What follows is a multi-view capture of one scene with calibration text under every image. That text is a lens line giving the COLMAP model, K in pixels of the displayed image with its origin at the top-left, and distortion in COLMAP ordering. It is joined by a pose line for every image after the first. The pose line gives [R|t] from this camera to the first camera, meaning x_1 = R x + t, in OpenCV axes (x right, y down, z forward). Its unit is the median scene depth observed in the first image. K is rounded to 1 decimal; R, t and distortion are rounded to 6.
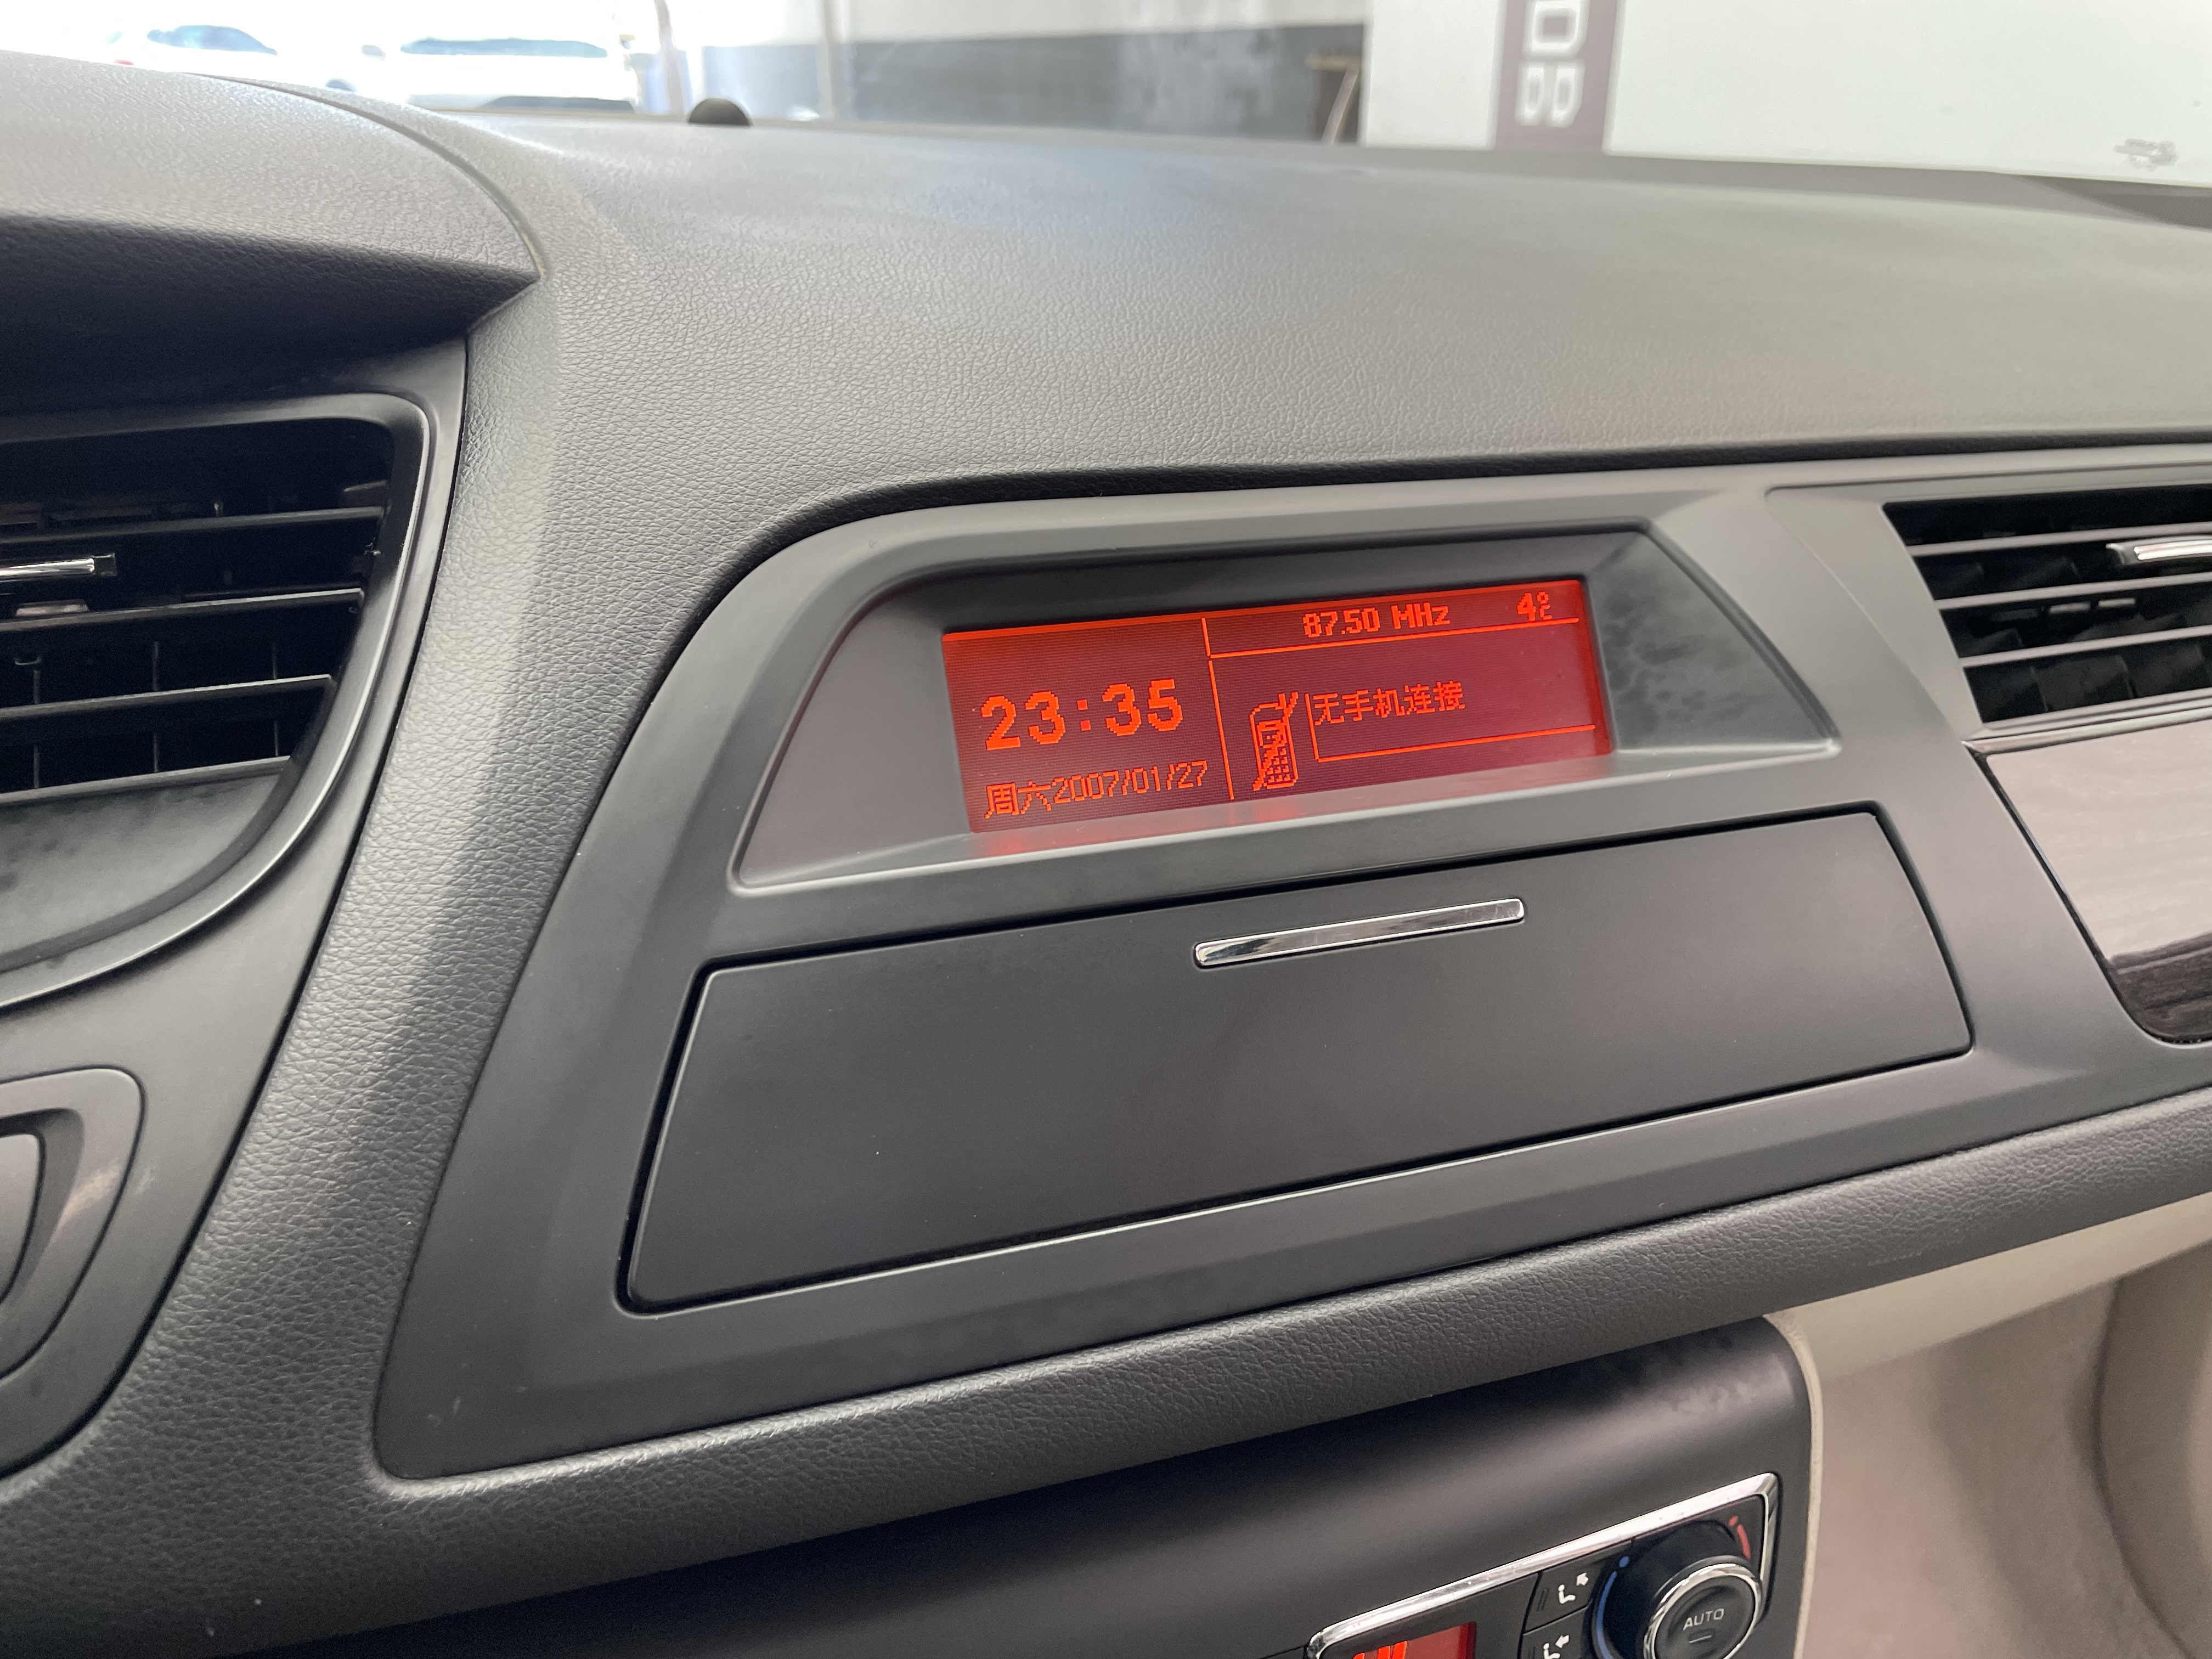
lens RADIAL K [[1633.7, 0, 1125.0], [0, 1633.7, 824.2], [0, 0, 1]] dist [0.094411, -0.126188]
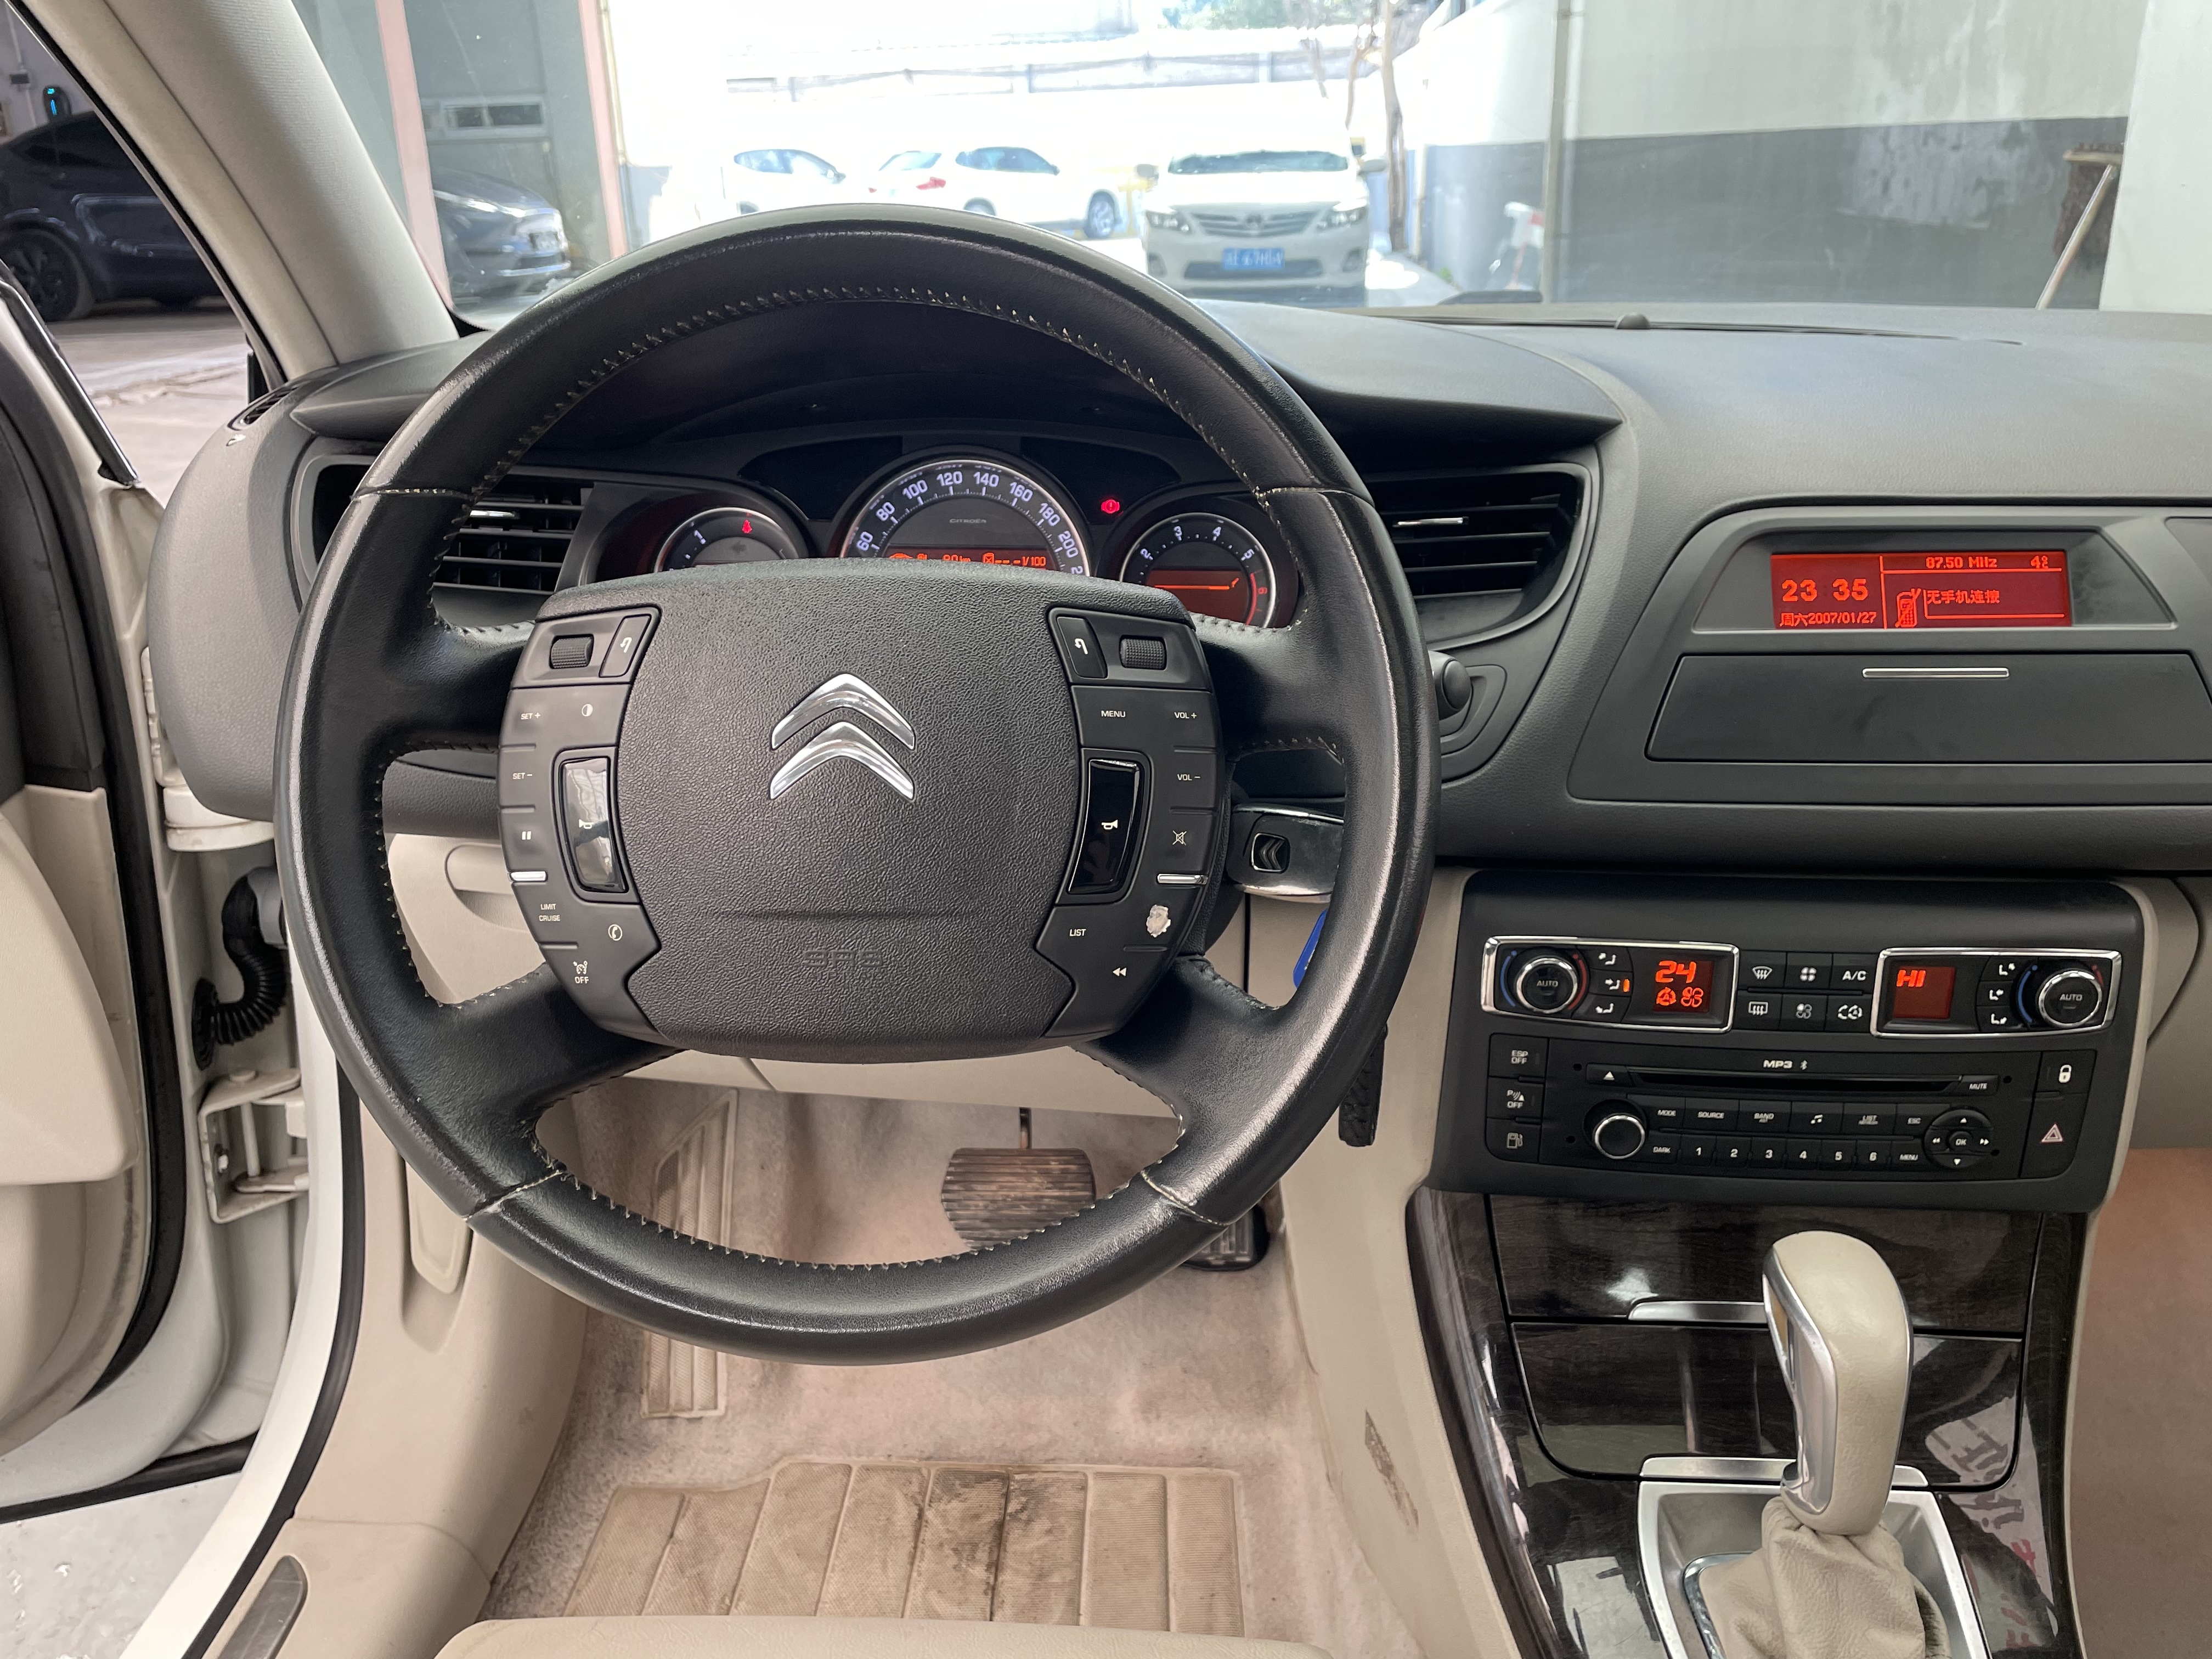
lens RADIAL K [[1633.7, 0, 1125.0], [0, 1633.7, 824.2], [0, 0, 1]] dist [0.094411, -0.126188]
pose [[0.924797, 0.102754, -0.366322, -0.046561], [-0.119263, 0.992604, -0.022656, 0.444777], [0.361284, 0.064641, 0.930212, -1.631836]]
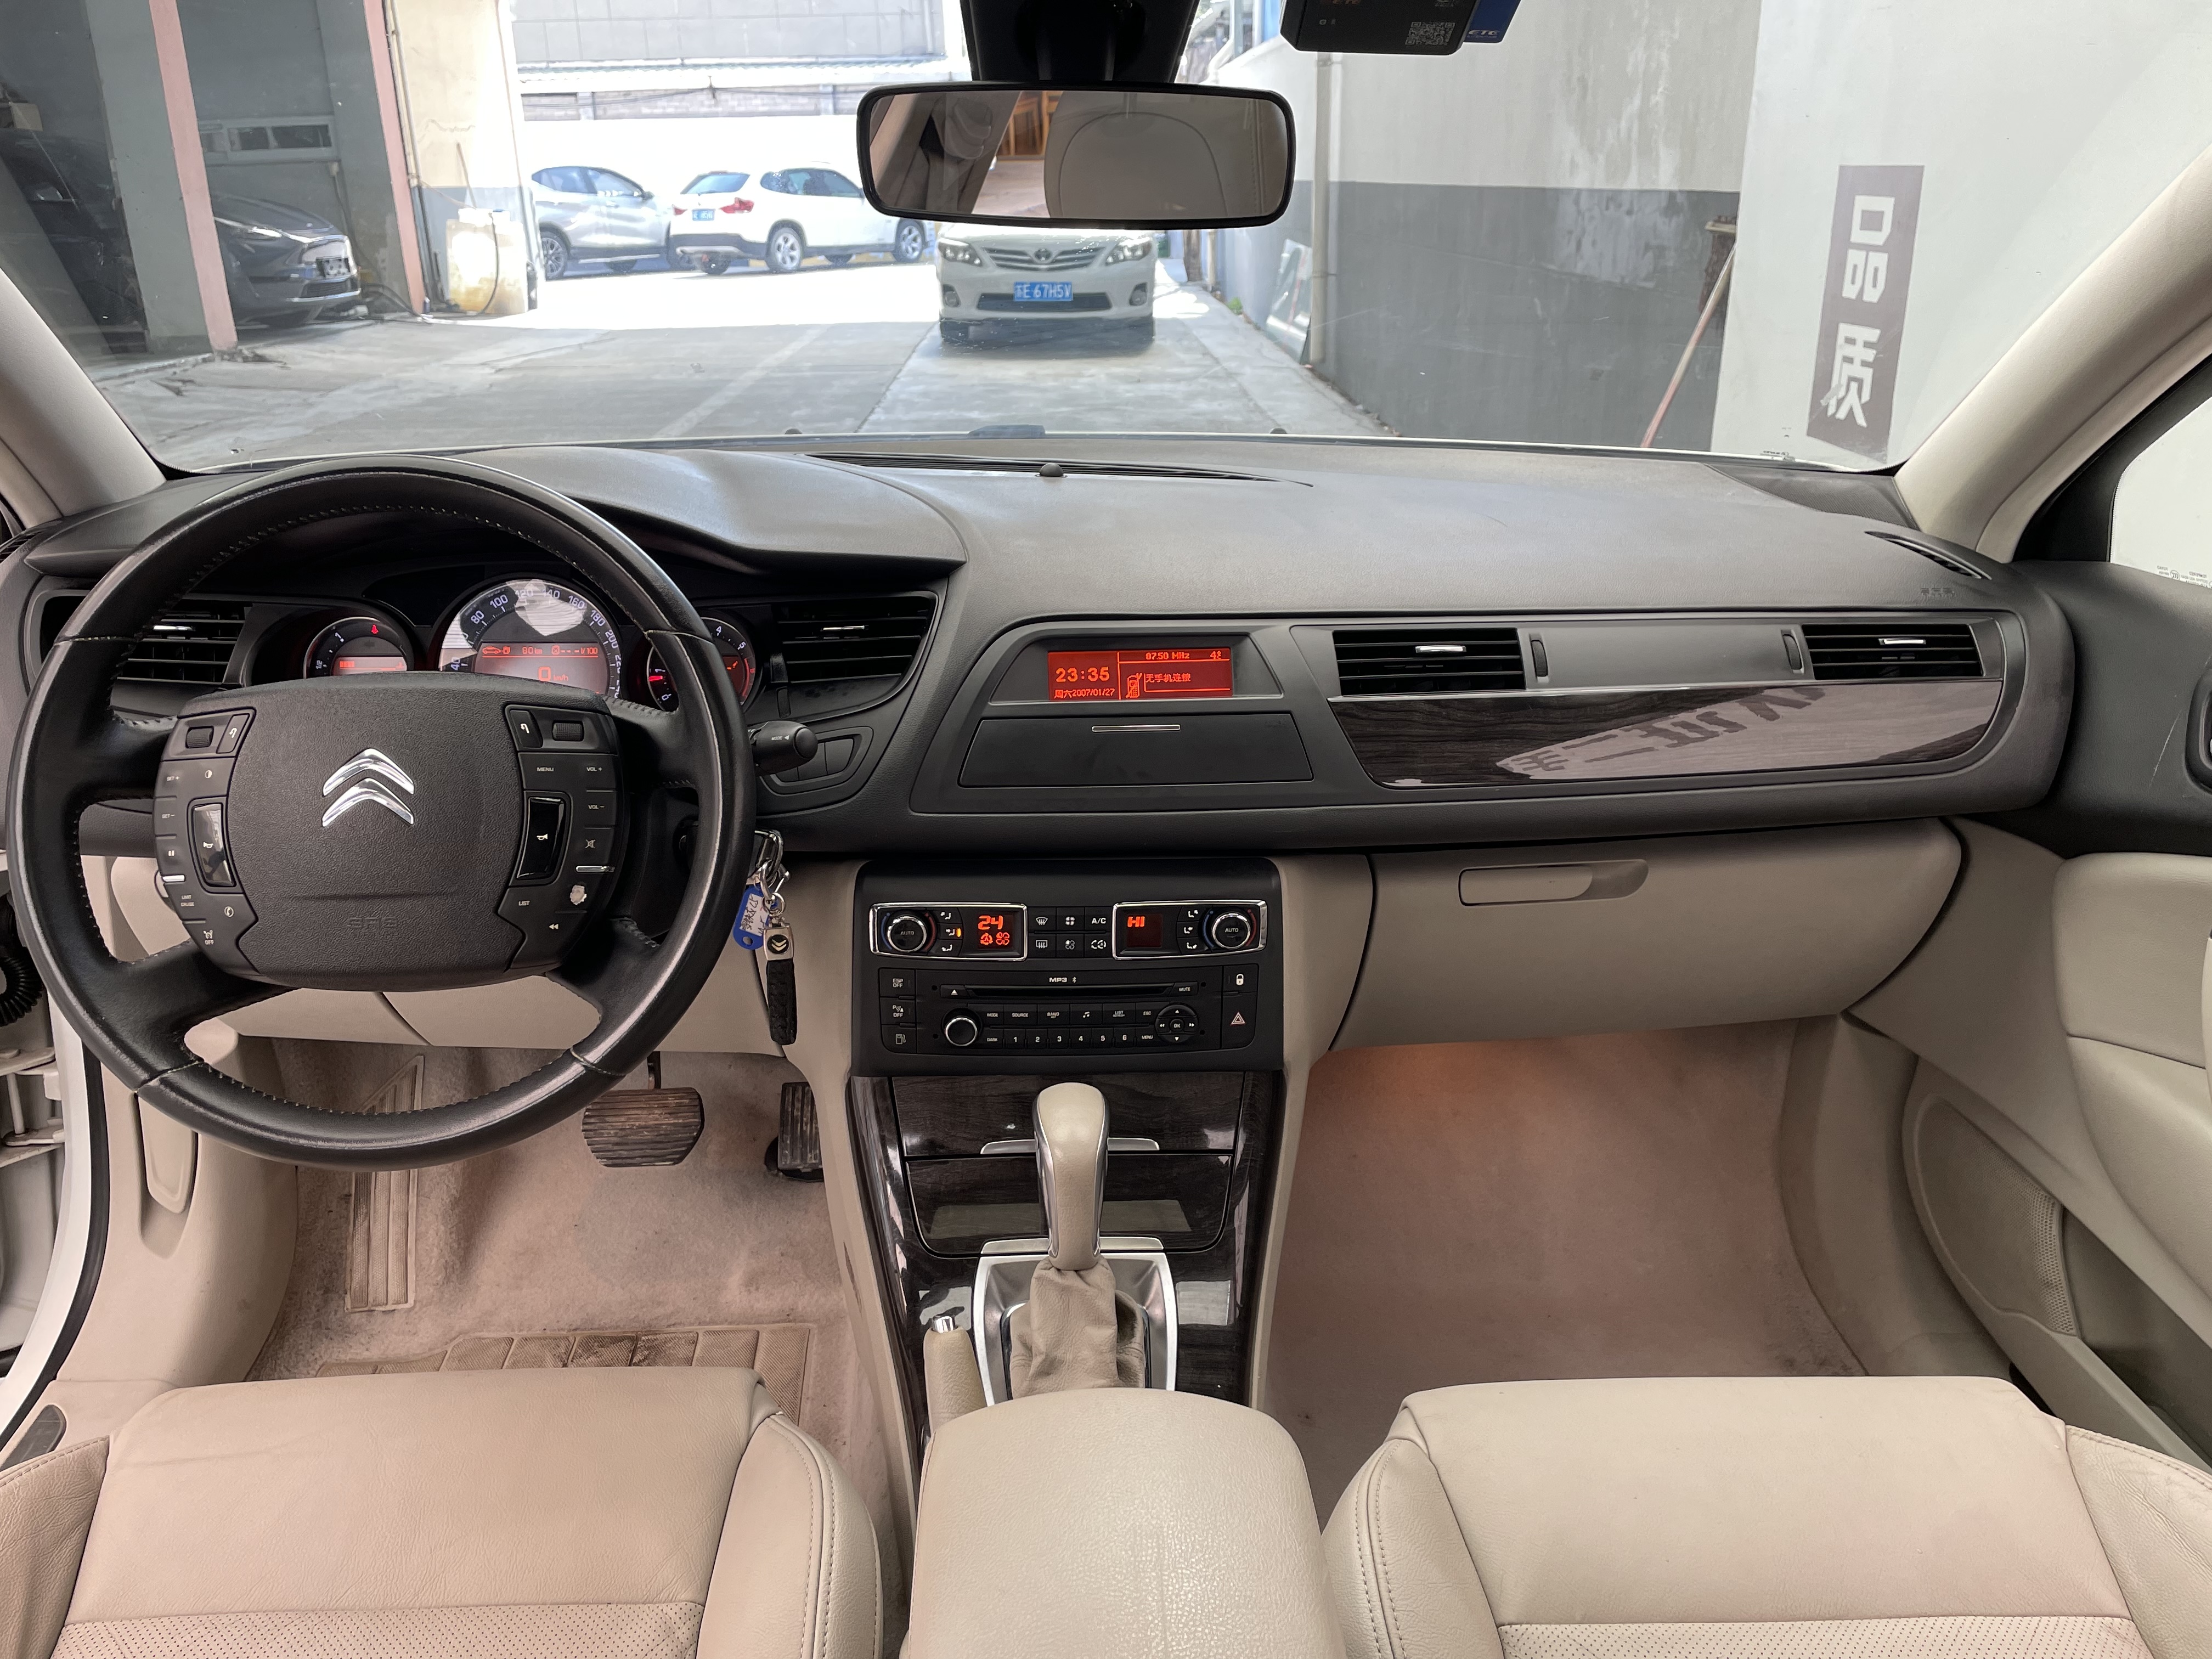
lens RADIAL K [[1617.3, 0, 1106.0], [0, 1617.3, 829.5], [0, 0, 1]] dist [0.093828, -0.110632]
pose [[0.956254, 0.077173, -0.282174, 1.070526], [-0.090972, 0.995198, -0.036114, 0.408038], [0.278032, 0.060204, 0.958683, -2.505857]]
